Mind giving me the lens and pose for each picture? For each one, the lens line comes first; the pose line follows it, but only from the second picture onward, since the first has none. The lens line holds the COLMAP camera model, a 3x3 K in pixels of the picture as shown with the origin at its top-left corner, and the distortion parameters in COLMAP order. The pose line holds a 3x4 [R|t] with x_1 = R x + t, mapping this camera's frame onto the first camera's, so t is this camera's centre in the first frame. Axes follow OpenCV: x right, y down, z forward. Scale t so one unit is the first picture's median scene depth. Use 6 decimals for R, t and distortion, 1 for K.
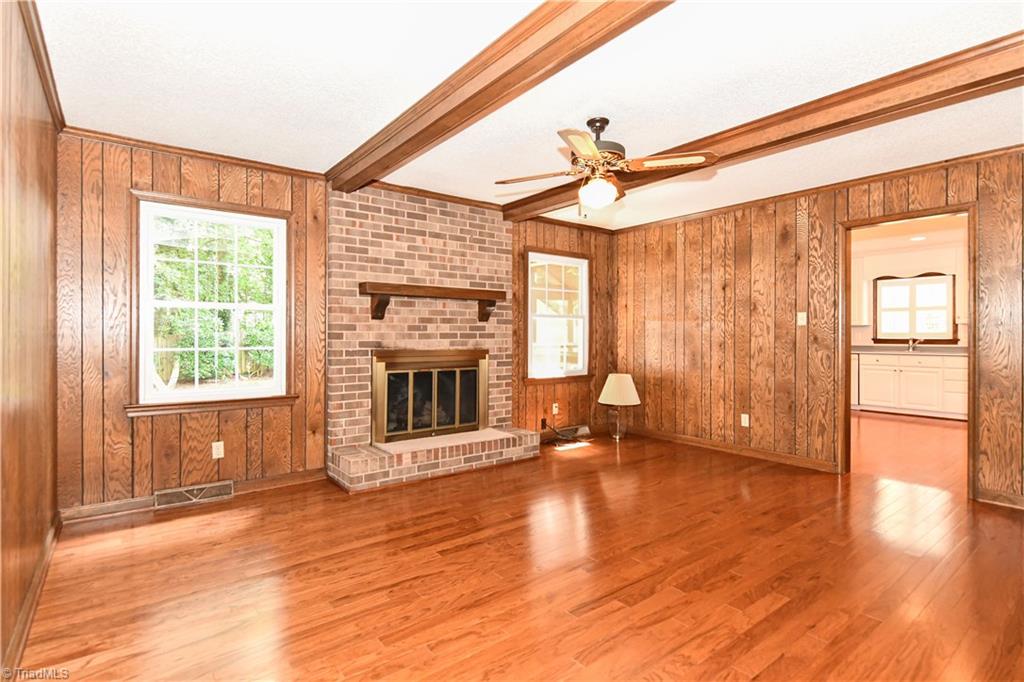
lens RADIAL K [[506.2, 0, 508.6], [0, 506.2, 333.8], [0, 0, 1]] dist [0.002800, -0.000027]
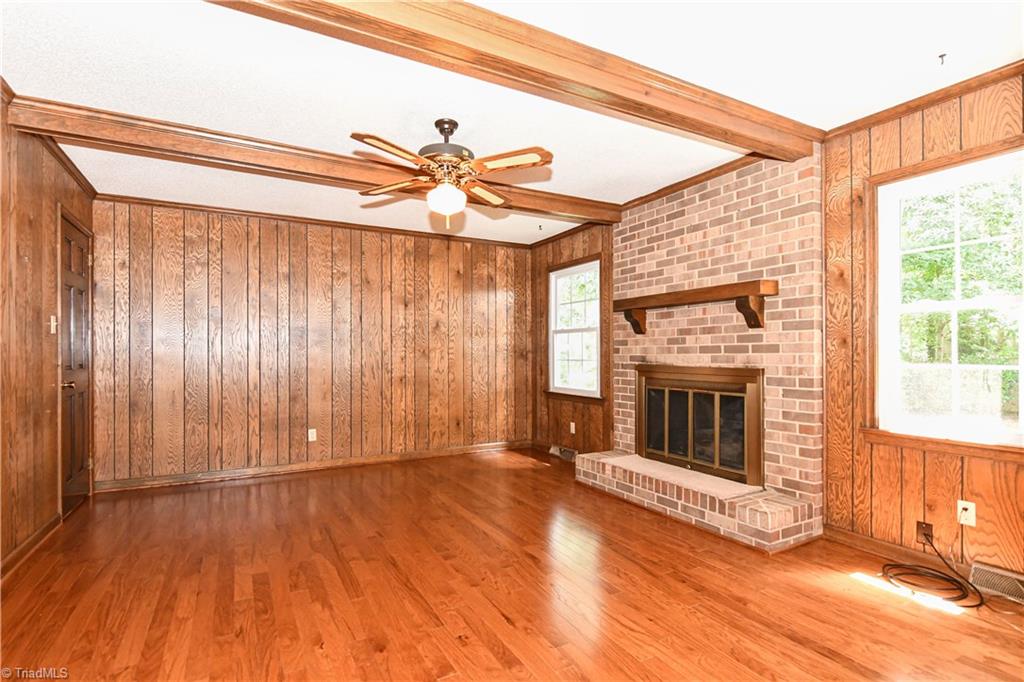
lens RADIAL K [[486.4, 0, 506.6], [0, 486.4, 352.6], [0, 0, 1]] dist [0.004334, -0.001153]
pose [[-0.151247, -0.003512, -0.988490, 0.696516], [0.004489, 0.999981, -0.004240, 0.010877], [0.988486, -0.005079, -0.151229, 0.822171]]
